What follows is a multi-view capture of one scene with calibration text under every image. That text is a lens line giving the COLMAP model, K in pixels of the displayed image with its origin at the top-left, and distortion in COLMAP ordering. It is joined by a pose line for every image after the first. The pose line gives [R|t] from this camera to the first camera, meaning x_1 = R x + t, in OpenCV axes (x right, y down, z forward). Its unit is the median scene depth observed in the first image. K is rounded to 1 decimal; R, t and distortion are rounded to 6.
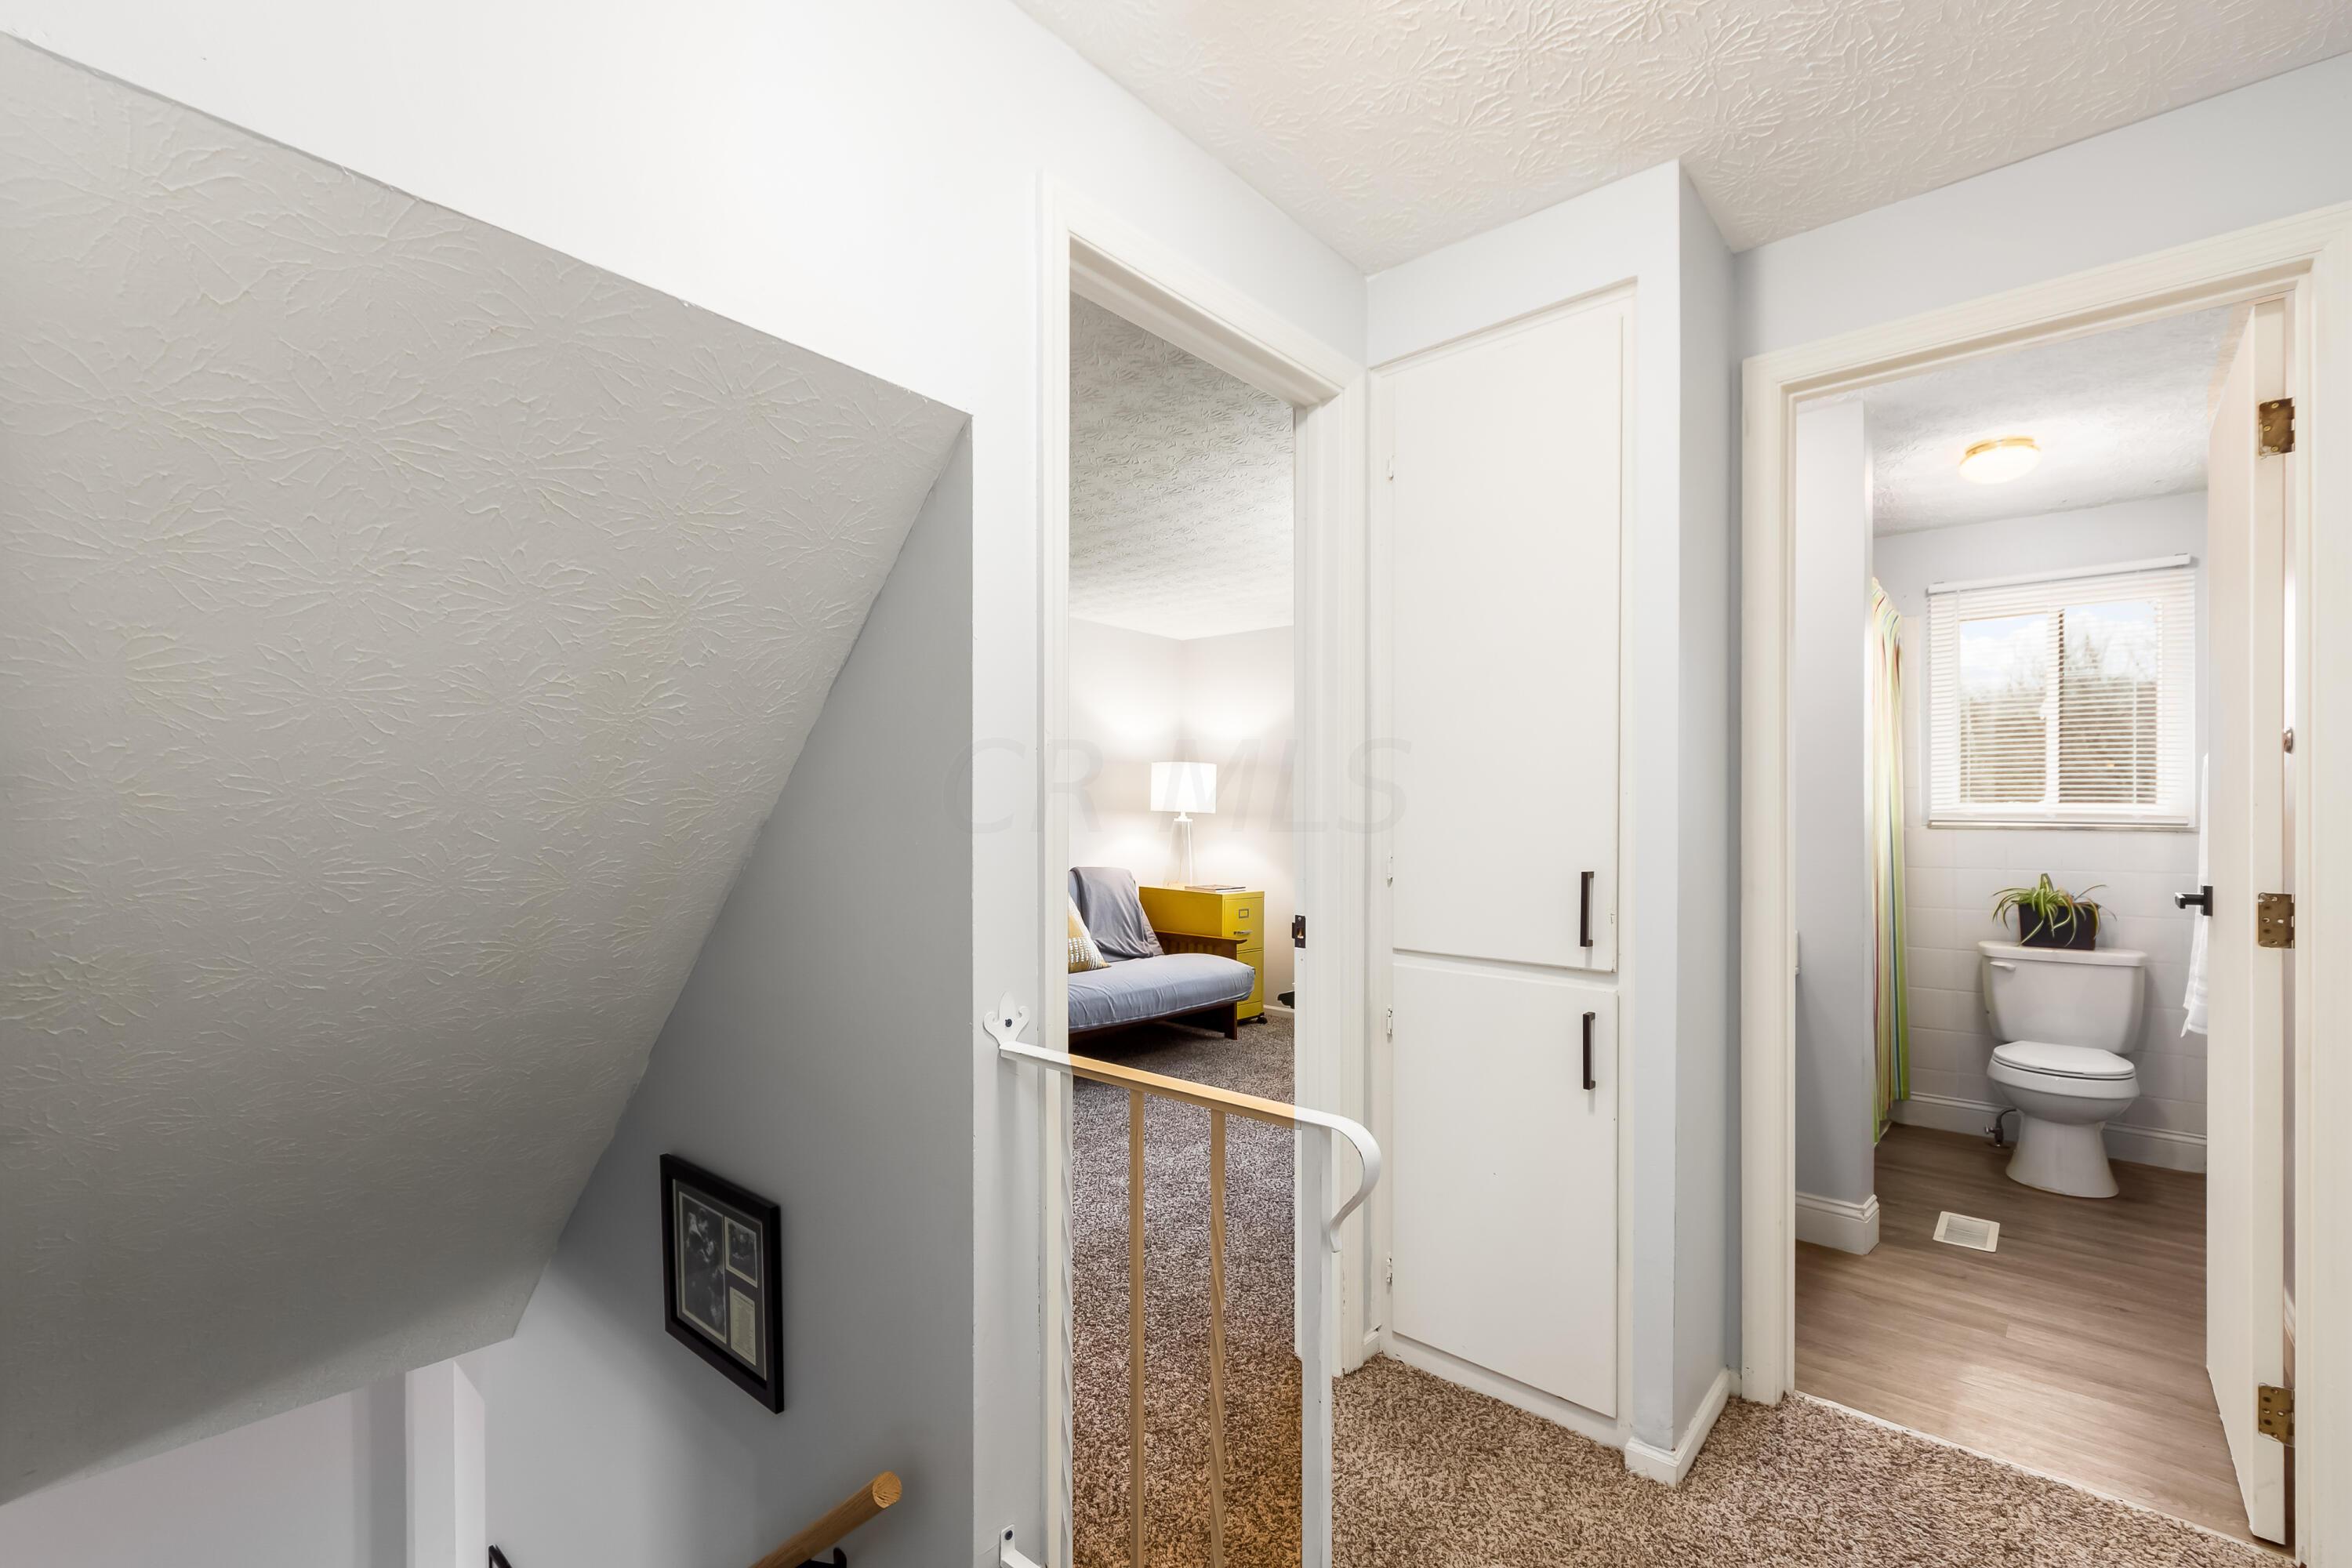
lens RADIAL K [[1024.0, 0, 1177.9], [0, 1024.0, 810.5], [0, 0, 1]] dist [-0.000496, -0.000102]
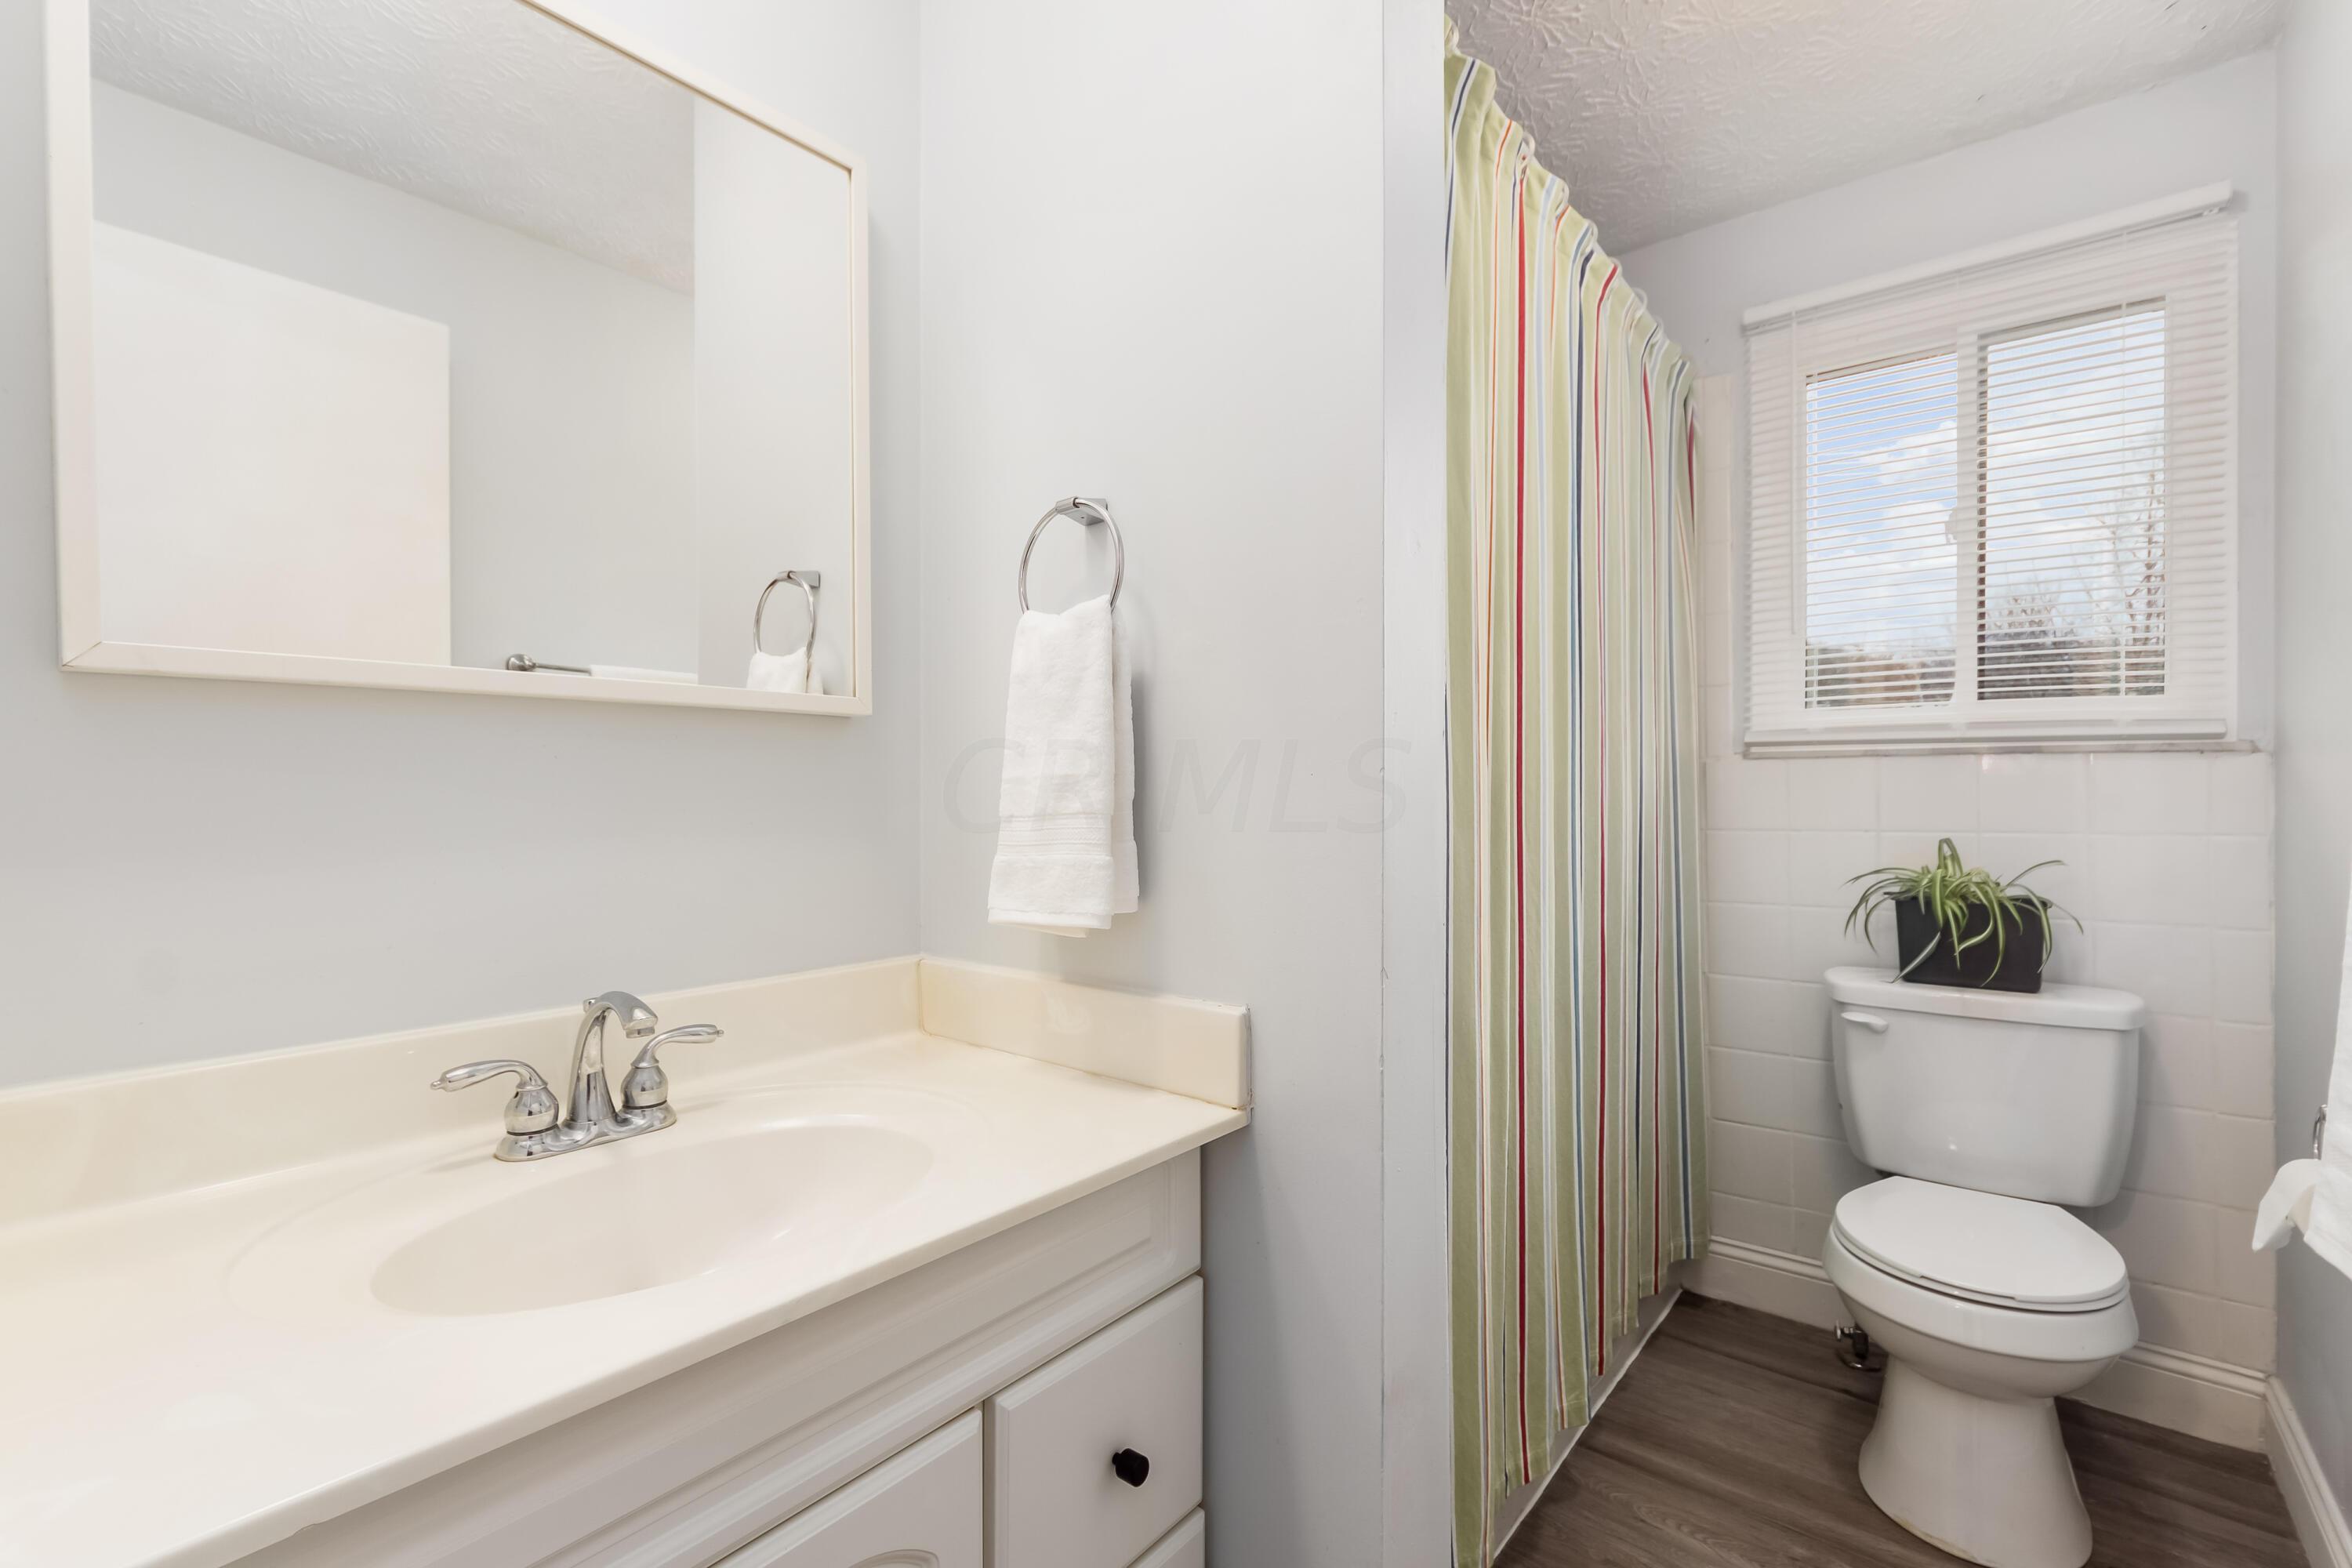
lens RADIAL K [[1035.9, 0, 1176.0], [0, 1035.9, 784.0], [0, 0, 1]] dist [0.000207, 0.000612]
pose [[0.999433, -0.005745, 0.033178, 0.452401], [0.005604, 0.999975, 0.004356, 0.030302], [-0.033202, -0.004167, 0.999440, 0.502828]]
